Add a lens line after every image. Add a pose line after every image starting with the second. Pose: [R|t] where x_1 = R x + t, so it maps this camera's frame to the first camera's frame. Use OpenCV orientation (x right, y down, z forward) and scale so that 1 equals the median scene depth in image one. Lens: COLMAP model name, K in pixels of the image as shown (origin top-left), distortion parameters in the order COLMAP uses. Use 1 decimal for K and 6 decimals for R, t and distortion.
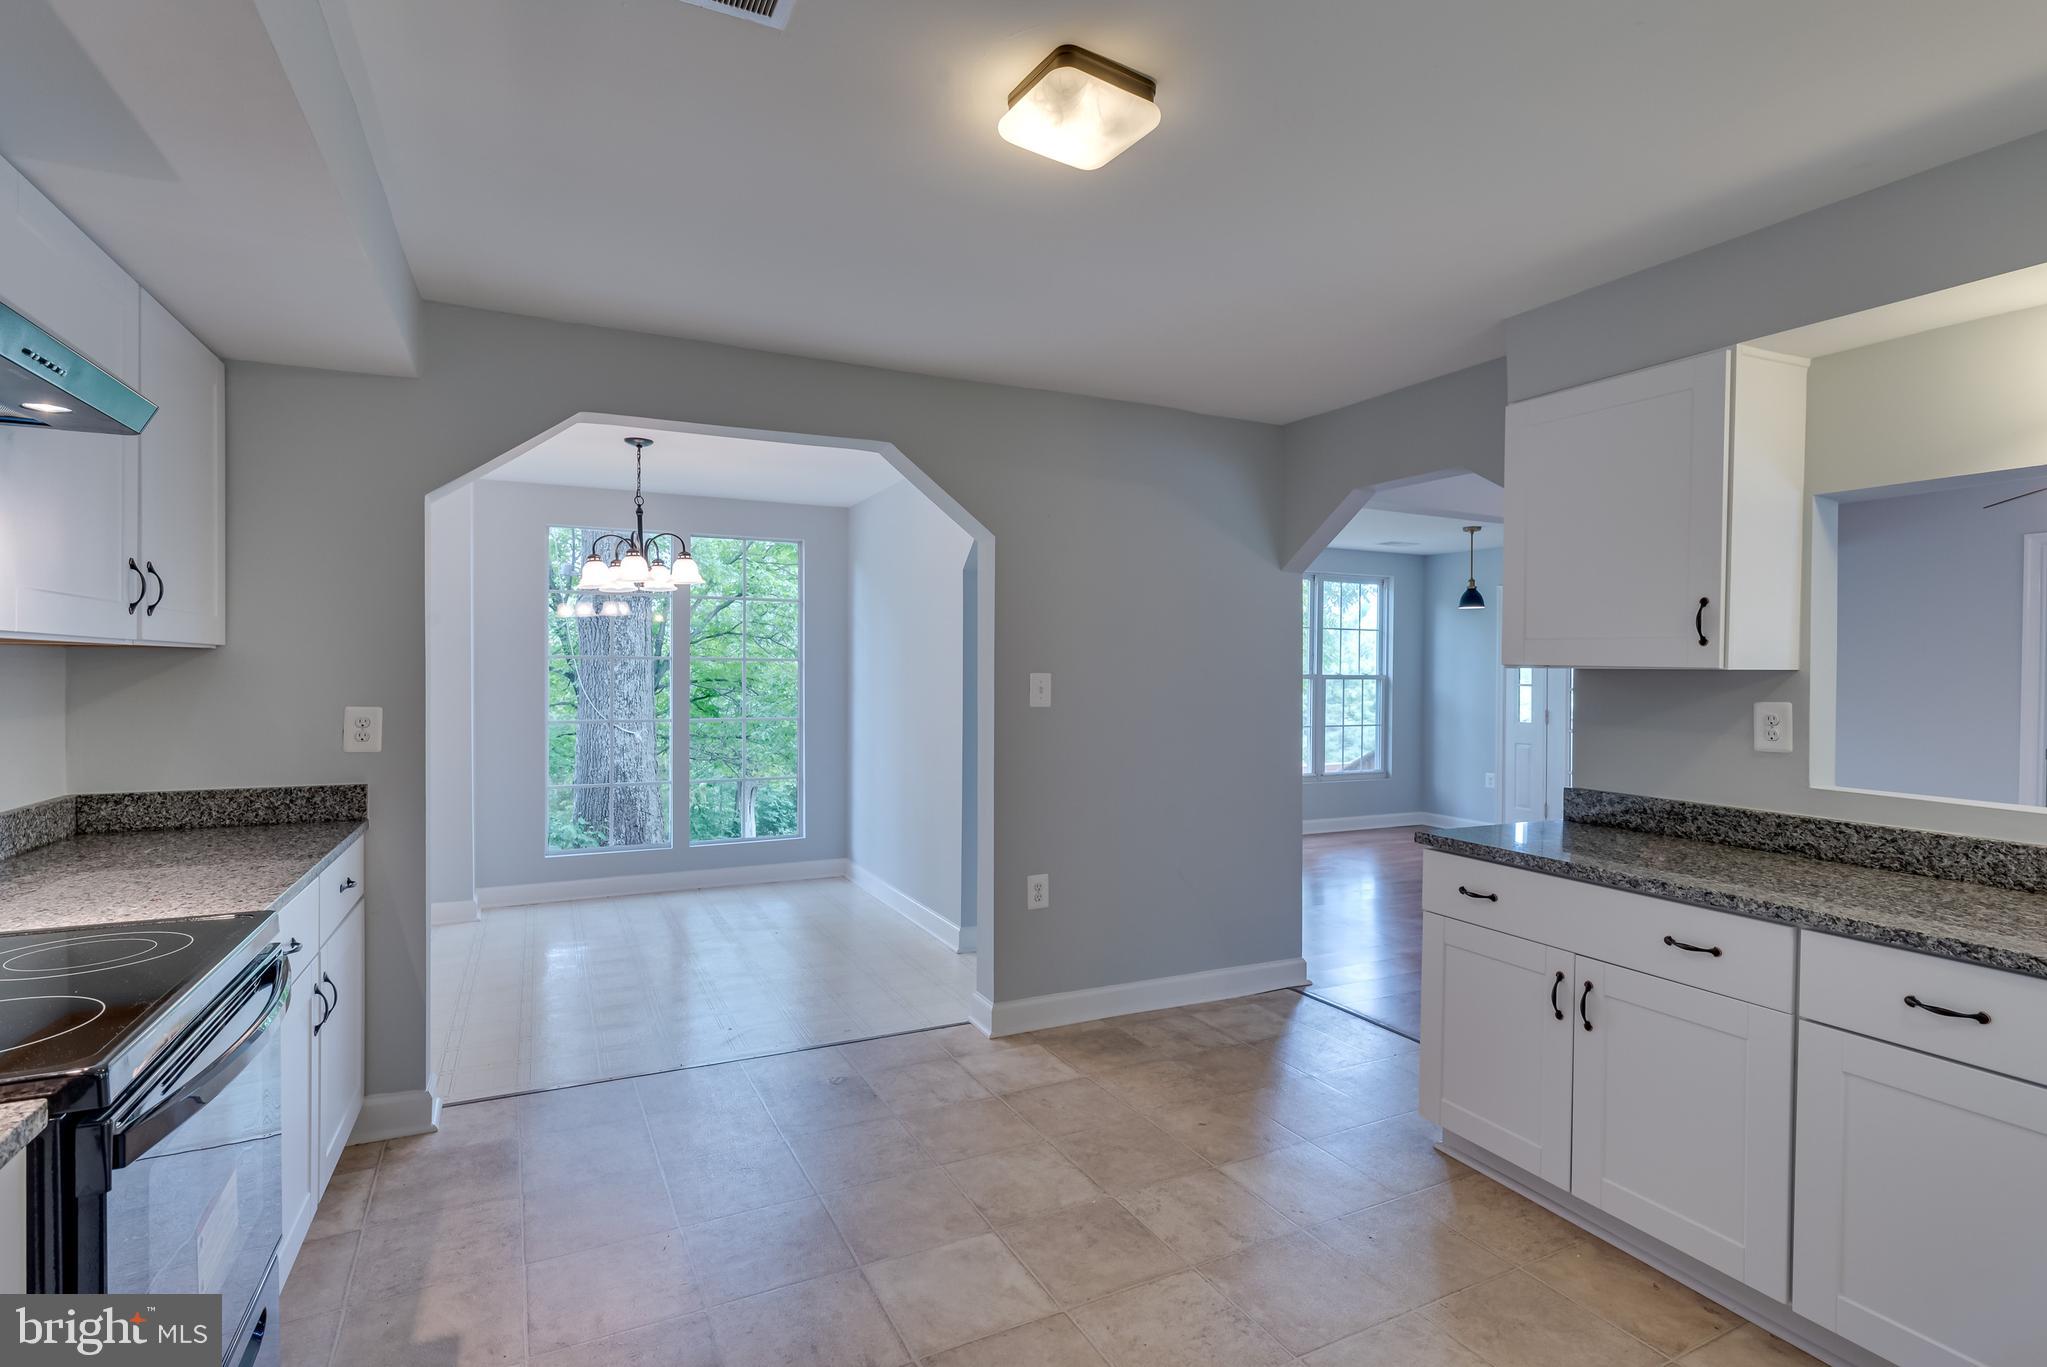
lens RADIAL K [[996.2, 0, 1037.6], [0, 996.2, 699.0], [0, 0, 1]] dist [0.025317, -0.002790]
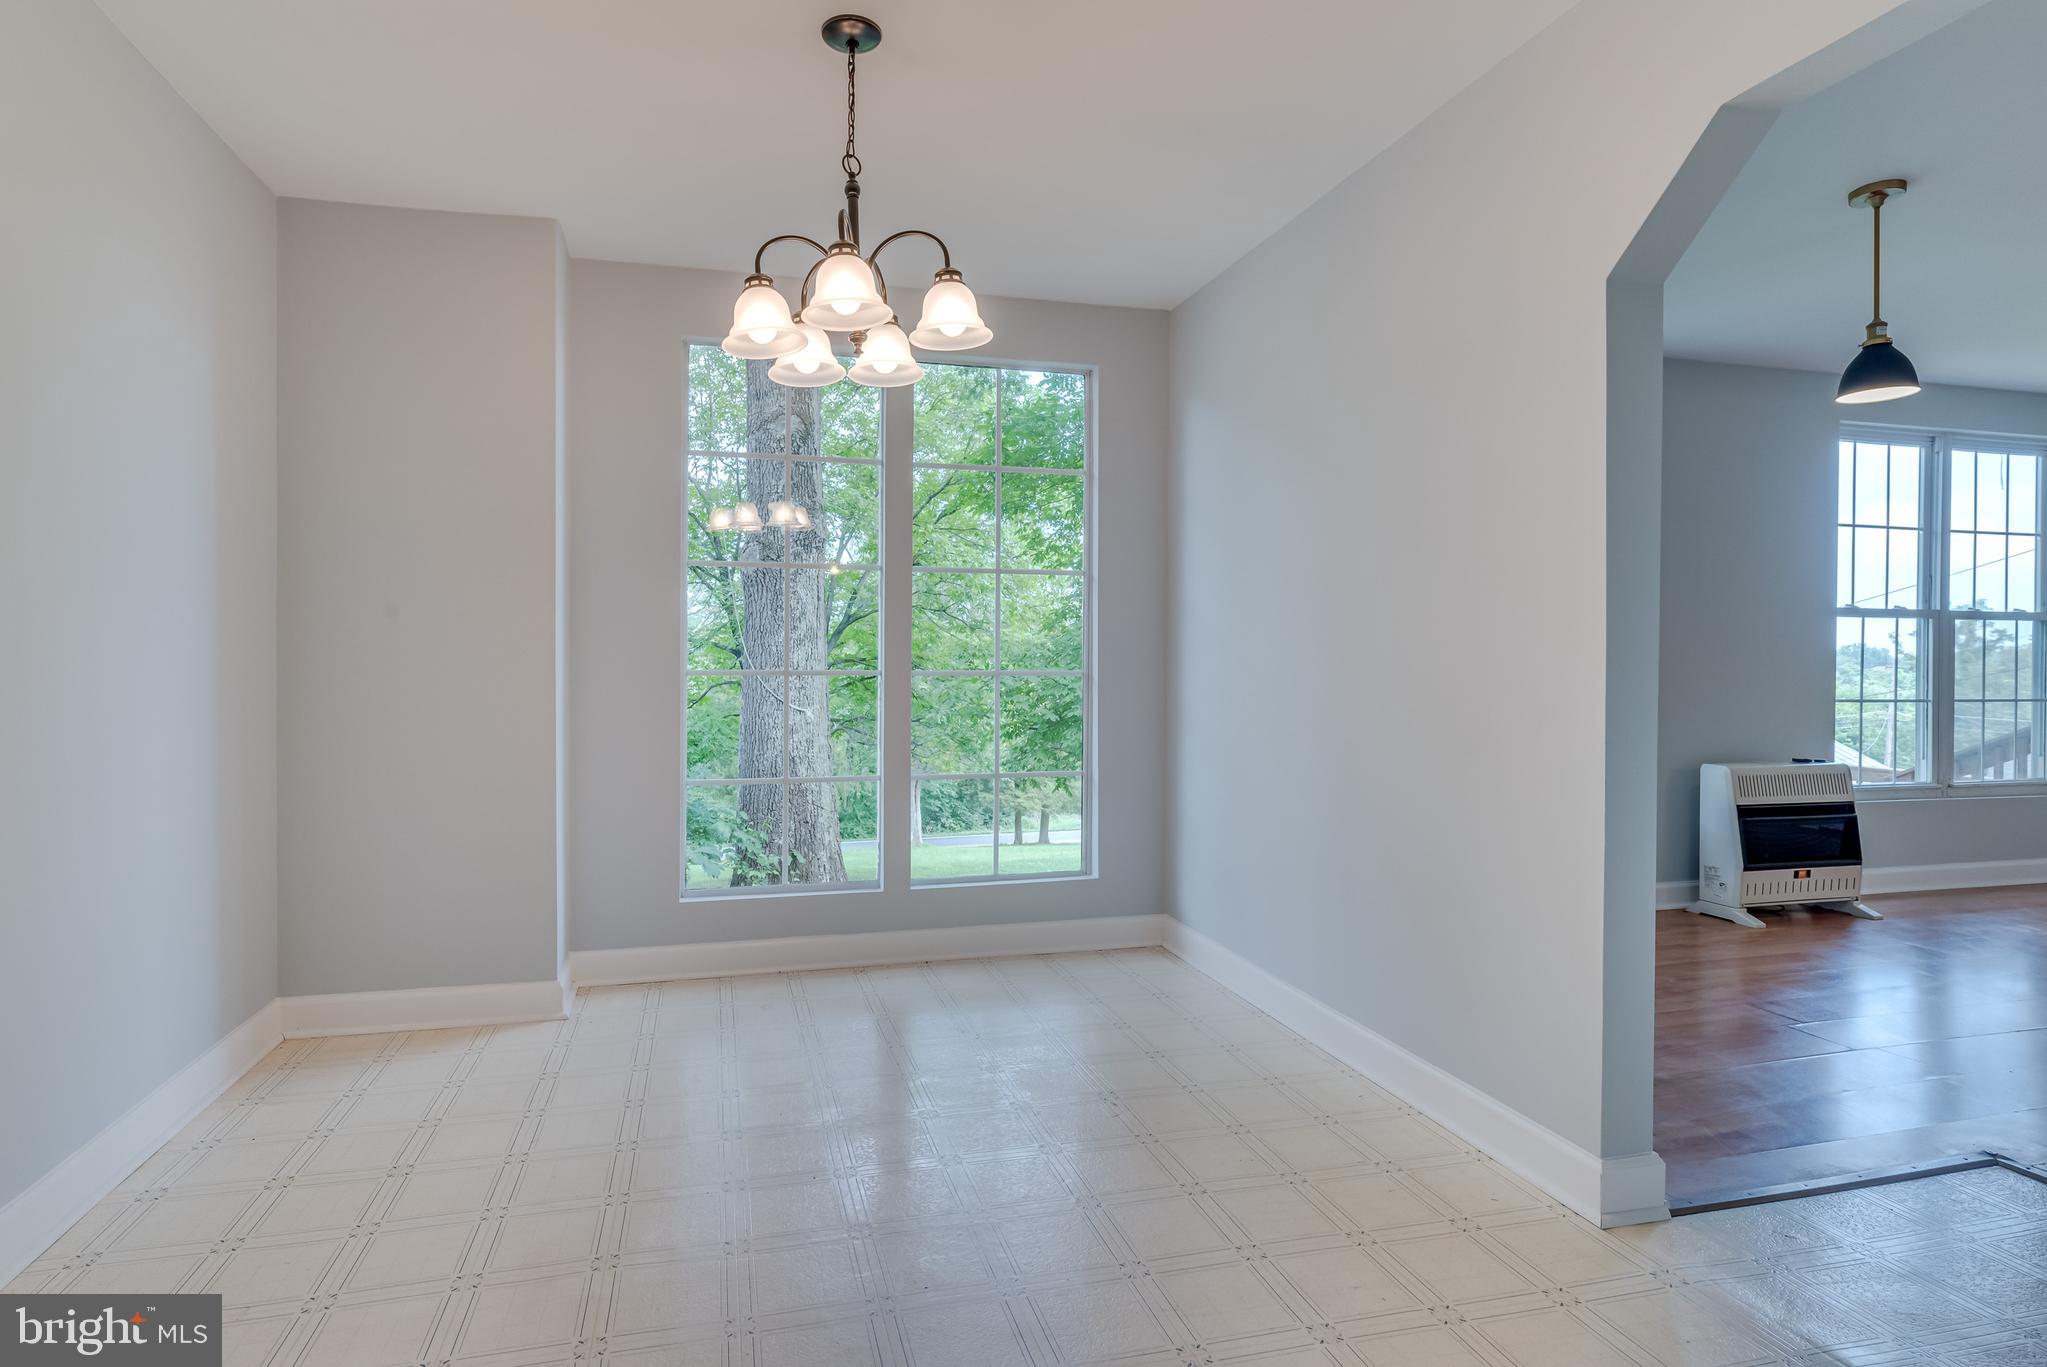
lens RADIAL K [[996.2, 0, 1017.9], [0, 996.2, 678.8], [0, 0, 1]] dist [0.025317, -0.002790]
pose [[0.986451, 0.002853, -0.164034, -0.095653], [-0.004436, 0.999947, -0.009283, 0.014911], [0.163999, 0.009885, 0.986411, 0.218054]]
